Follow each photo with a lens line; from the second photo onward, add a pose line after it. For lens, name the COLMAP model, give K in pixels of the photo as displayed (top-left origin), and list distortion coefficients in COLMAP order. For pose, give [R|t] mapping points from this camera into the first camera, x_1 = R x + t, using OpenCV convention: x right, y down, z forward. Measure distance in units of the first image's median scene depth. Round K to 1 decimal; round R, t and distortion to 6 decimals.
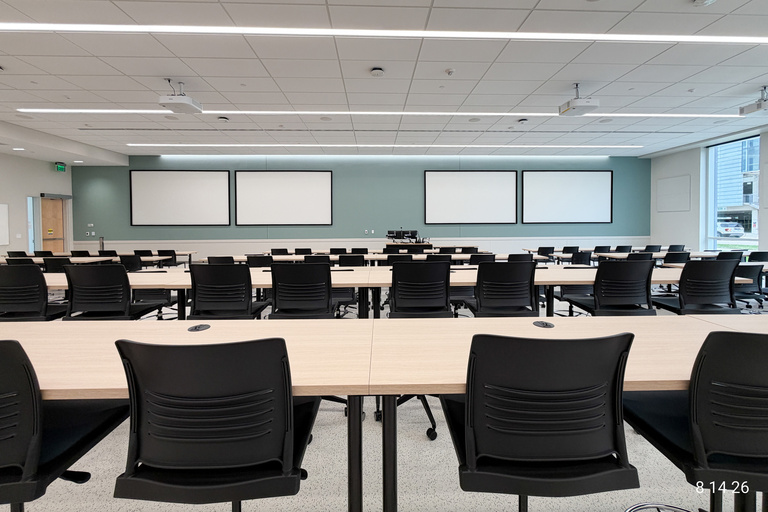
lens RADIAL K [[303.8, 0, 378.9], [0, 303.8, 226.0], [0, 0, 1]] dist [0.001399, -0.000241]
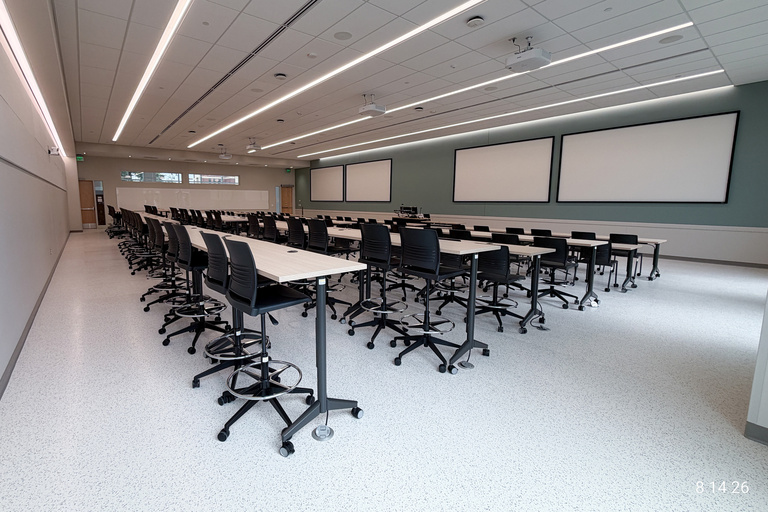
lens RADIAL K [[355.2, 0, 381.3], [0, 355.2, 257.8], [0, 0, 1]] dist [-0.002504, -0.000349]
pose [[0.606933, 0.133043, -0.783538, 0.992562], [-0.011551, 0.987261, 0.158687, -0.005420], [0.794669, -0.087262, 0.600738, 0.033363]]
